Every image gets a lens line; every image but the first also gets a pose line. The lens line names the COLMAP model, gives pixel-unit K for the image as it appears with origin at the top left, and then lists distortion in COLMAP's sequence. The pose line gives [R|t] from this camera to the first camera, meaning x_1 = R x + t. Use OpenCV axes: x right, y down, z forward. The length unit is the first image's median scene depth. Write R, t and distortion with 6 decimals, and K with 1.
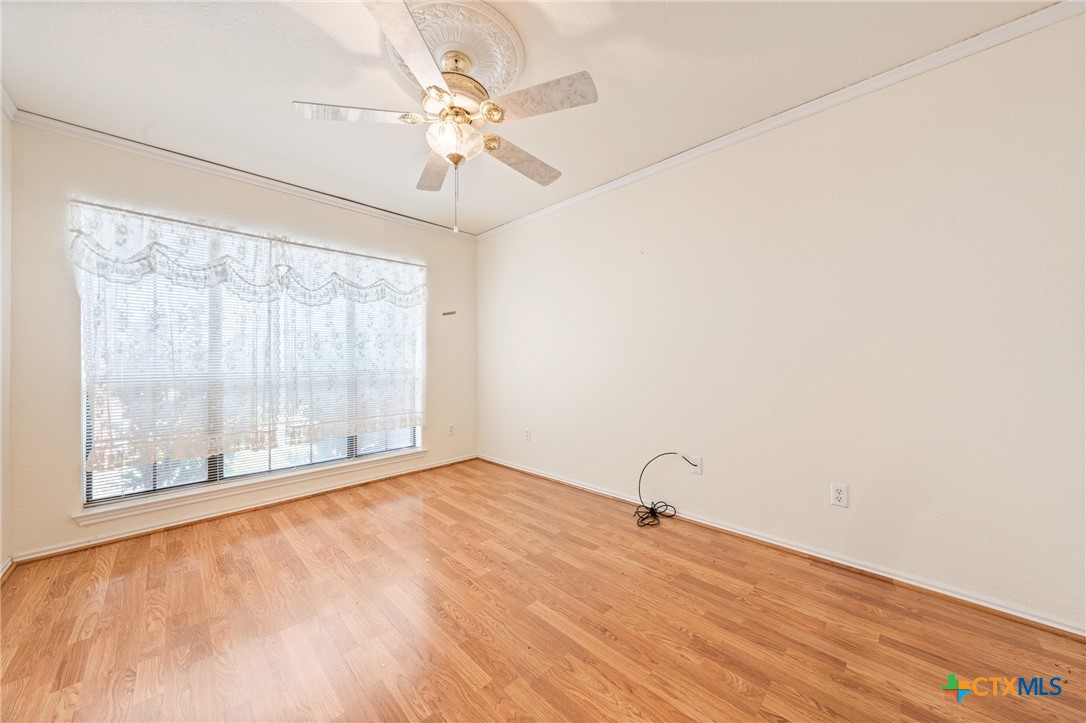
lens RADIAL K [[382.7, 0, 542.0], [0, 382.7, 360.2], [0, 0, 1]] dist [-0.006183, -0.000163]
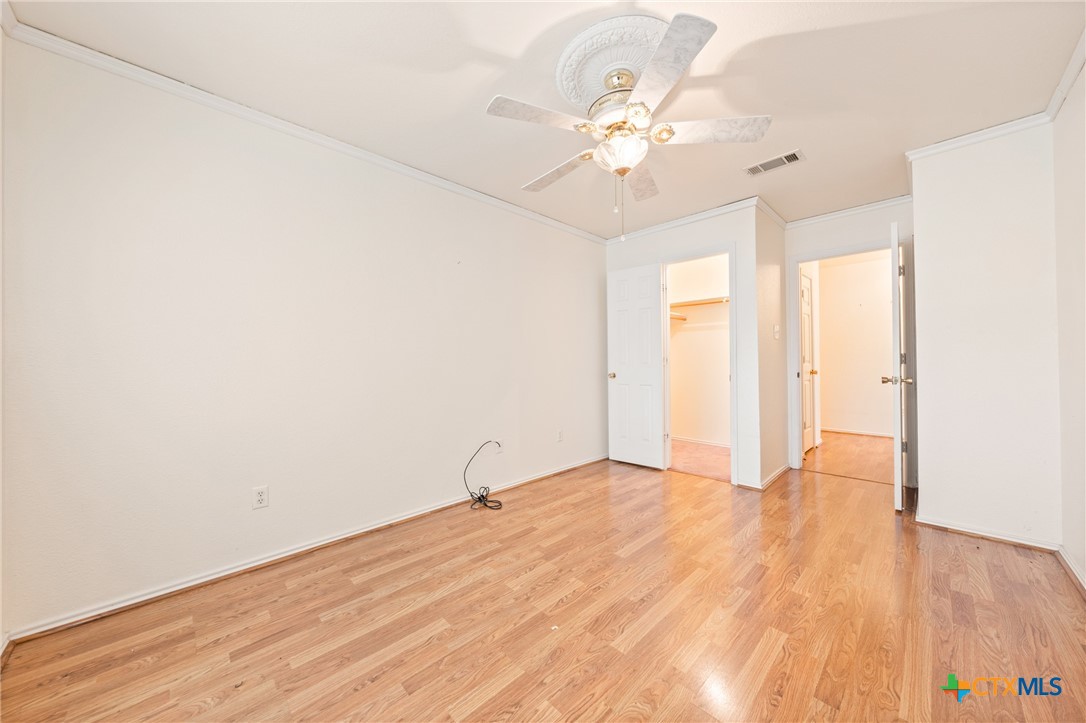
lens RADIAL K [[382.7, 0, 542.9], [0, 382.7, 362.3], [0, 0, 1]] dist [-0.006183, -0.000163]
pose [[0.008205, 0.000115, 0.999966, -0.866972], [0.009794, 0.999952, -0.000196, -0.006921], [-0.999918, 0.009795, 0.008203, 0.822709]]
